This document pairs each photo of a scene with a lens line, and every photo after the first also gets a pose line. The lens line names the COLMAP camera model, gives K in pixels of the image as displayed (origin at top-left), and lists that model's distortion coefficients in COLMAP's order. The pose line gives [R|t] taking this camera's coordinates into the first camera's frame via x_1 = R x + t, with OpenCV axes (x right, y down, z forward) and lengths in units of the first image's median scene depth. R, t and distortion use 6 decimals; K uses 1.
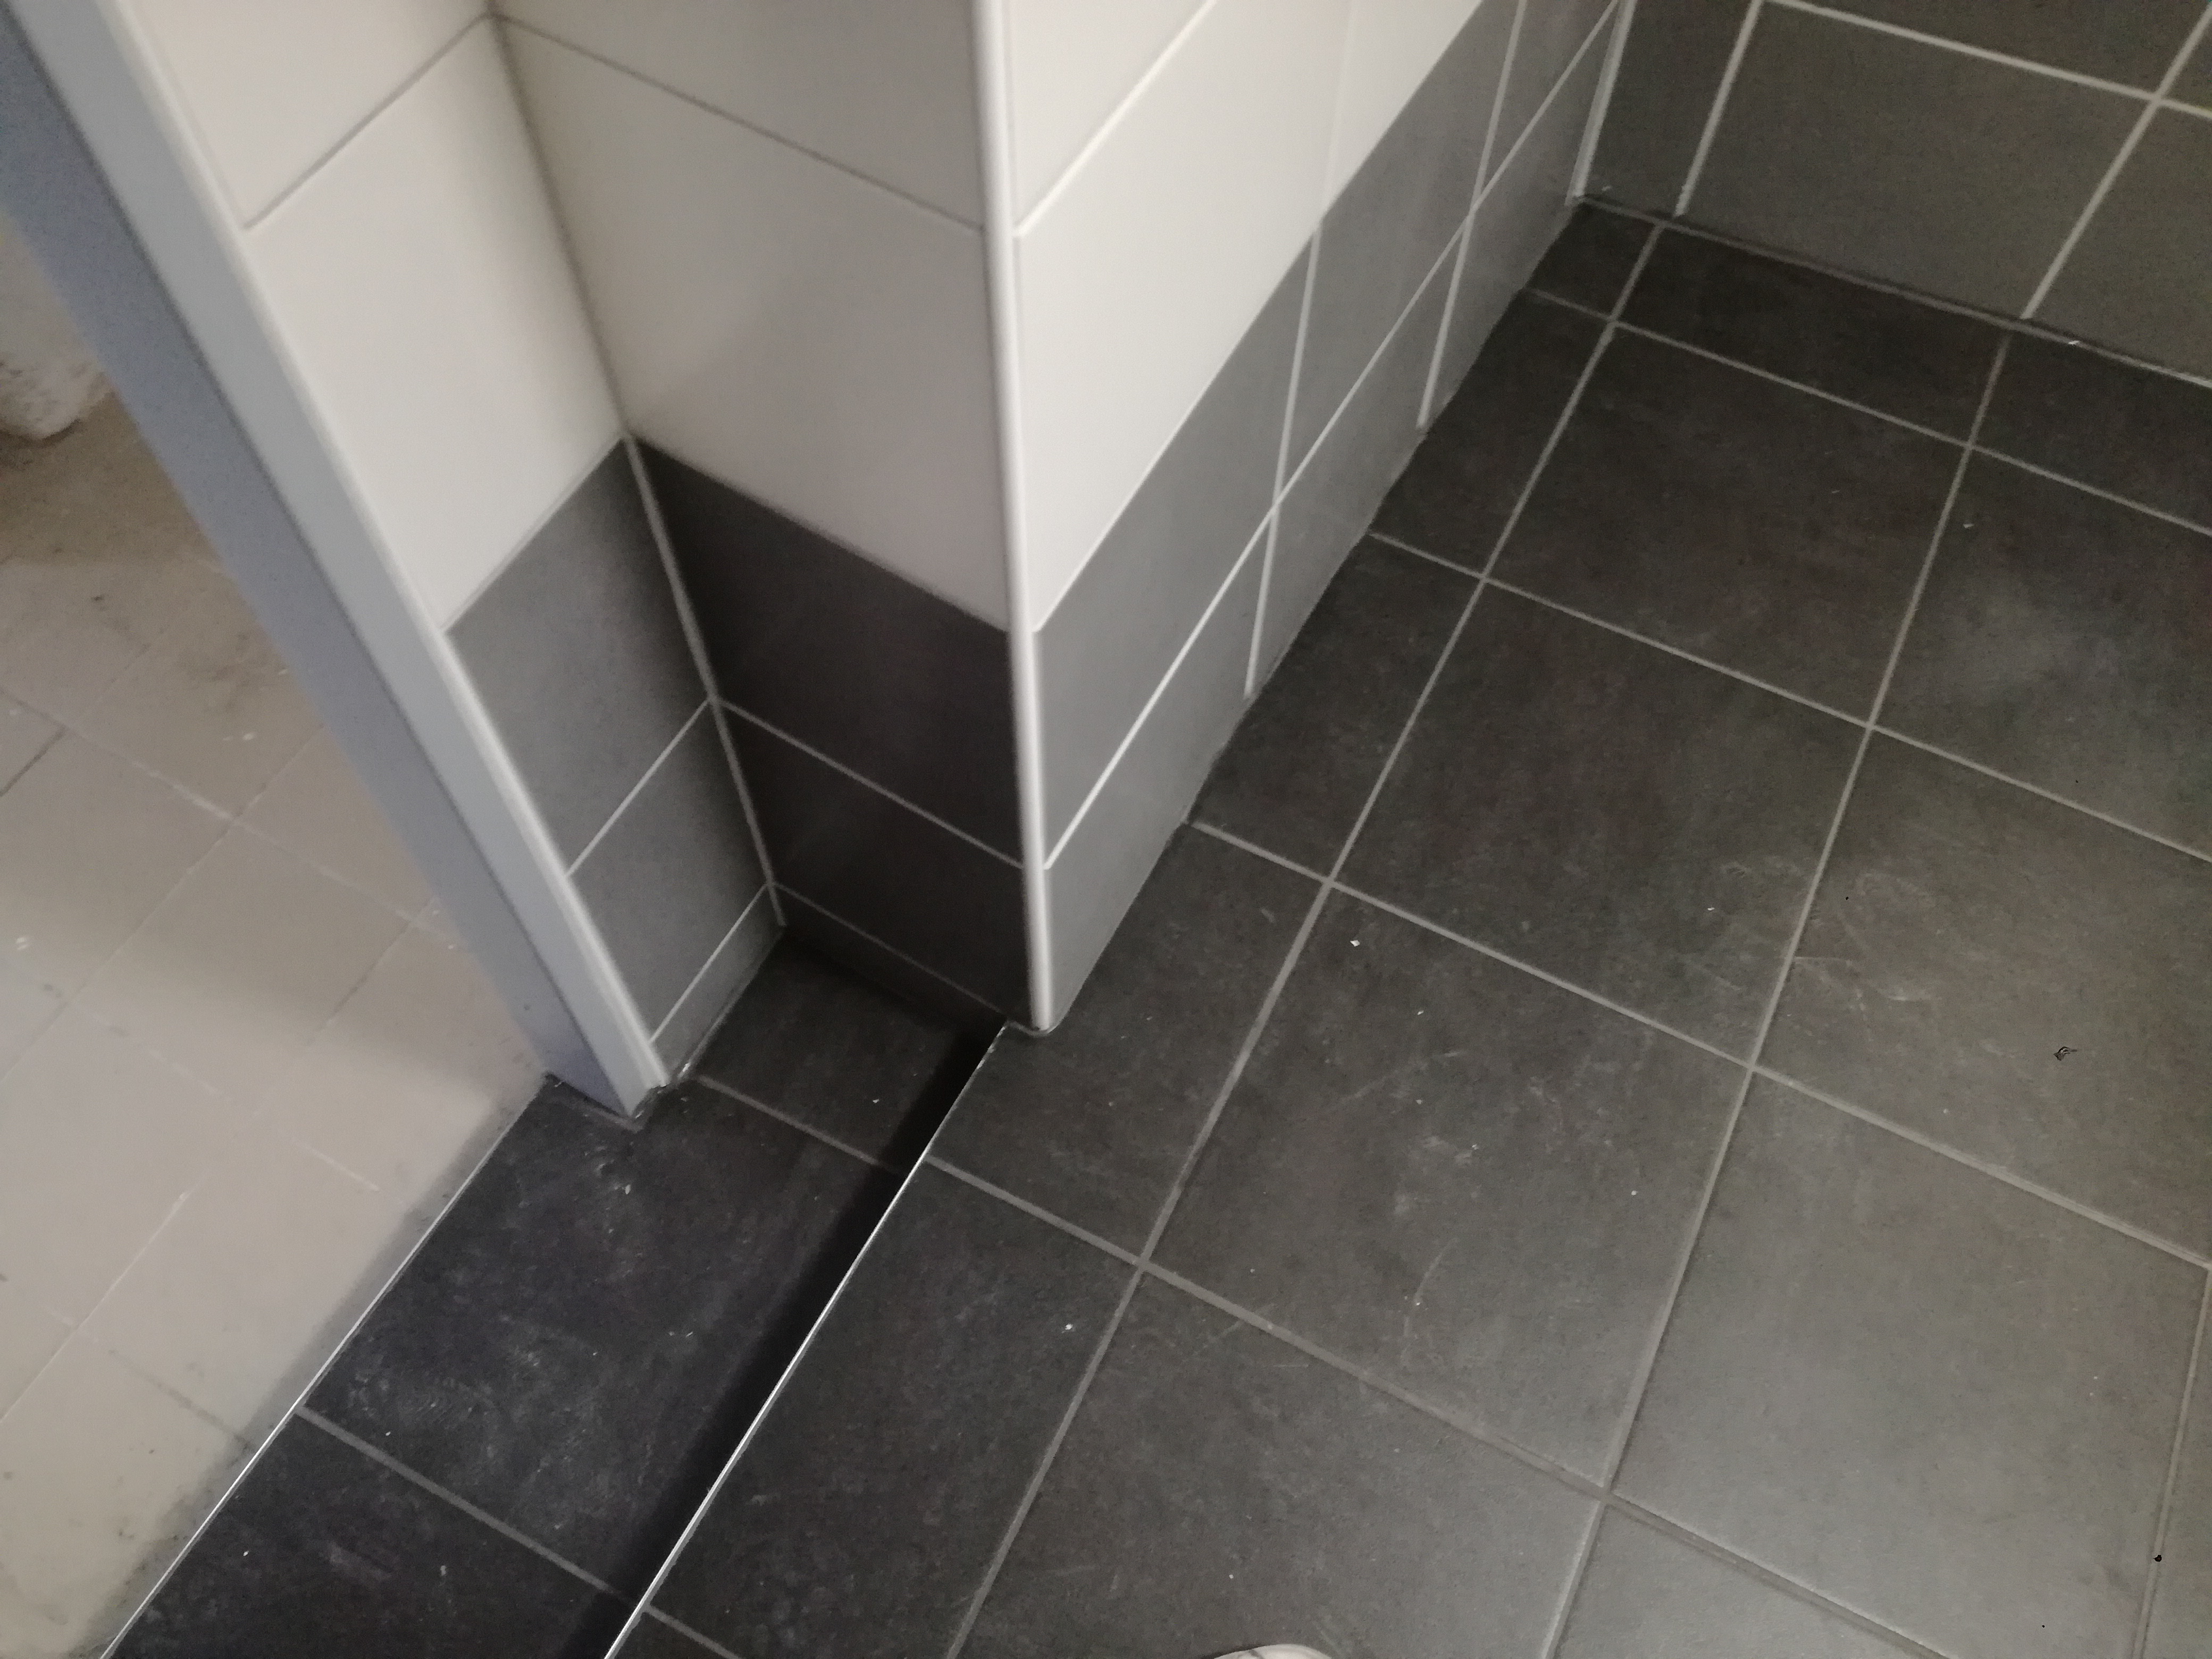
lens RADIAL K [[1824.8, 0, 1106.0], [0, 1824.8, 829.5], [0, 0, 1]] dist [0.009931, -0.006654]
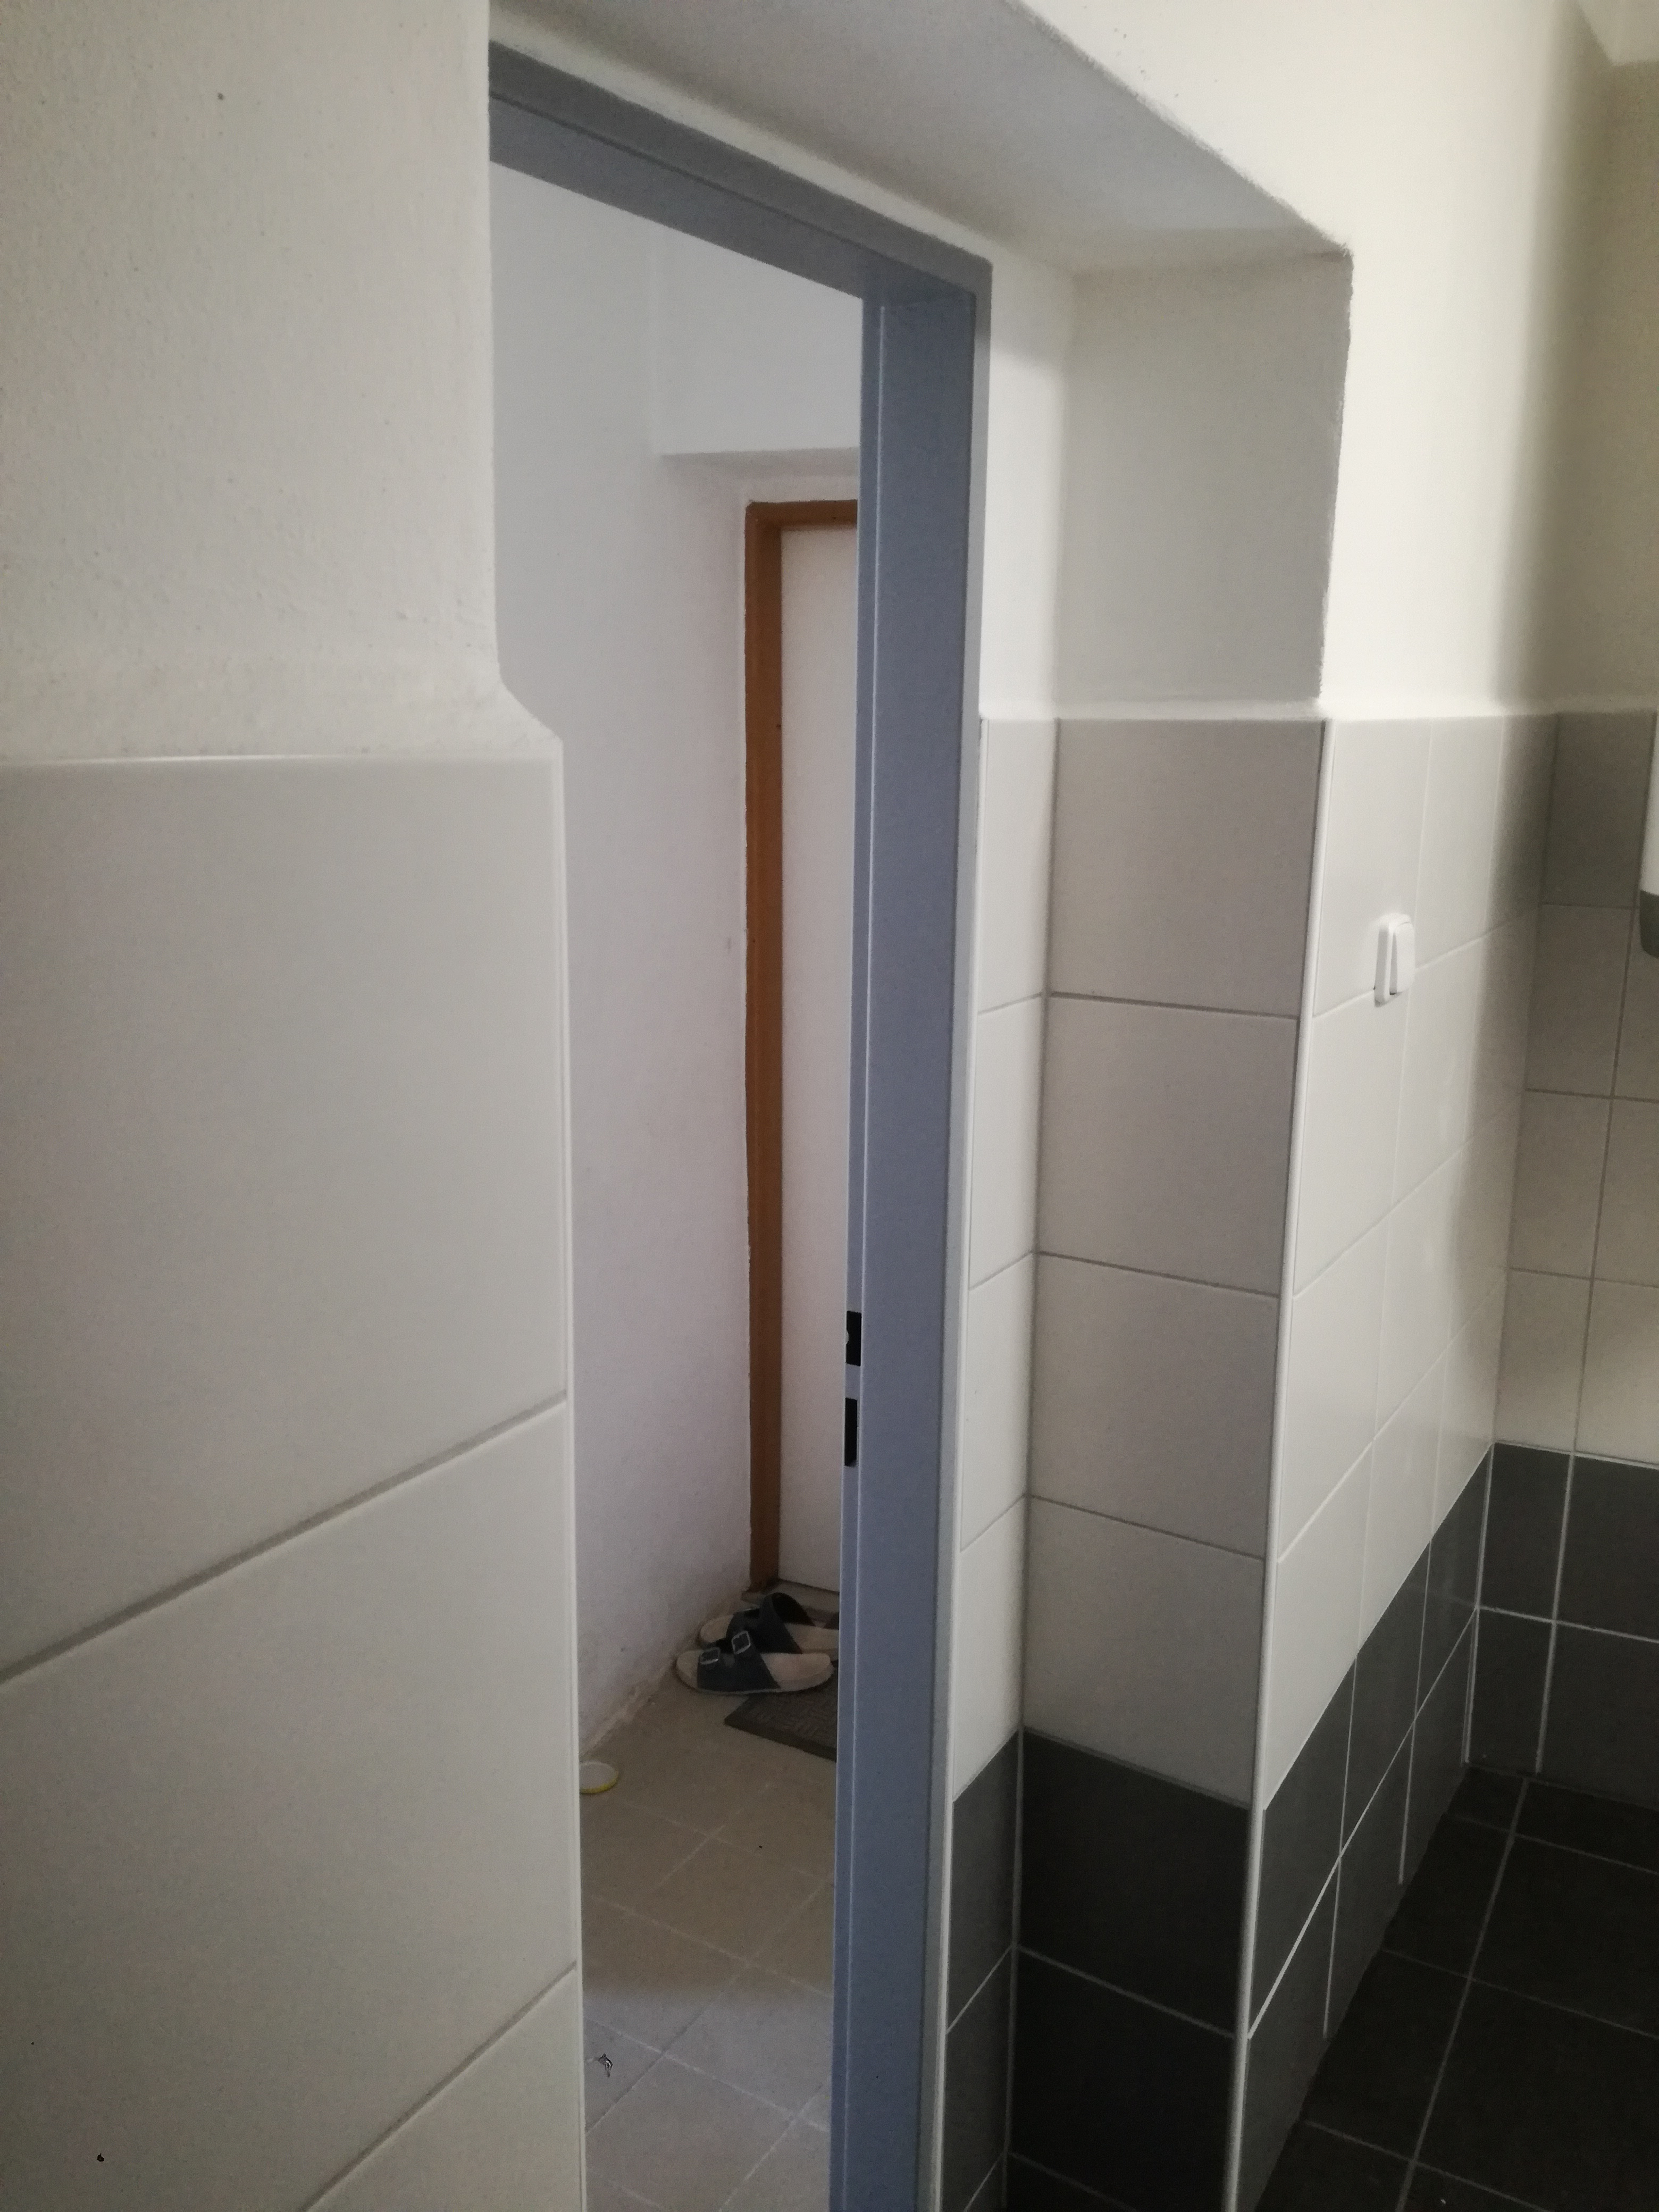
lens RADIAL K [[1824.8, 0, 826.3], [0, 1824.8, 1098.9], [0, 0, 1]] dist [0.009931, -0.006654]
pose [[0.999439, 0.010844, -0.031686, -0.281625], [-0.030832, 0.667345, -0.744110, 0.527203], [0.013077, 0.744670, 0.667305, -0.523450]]
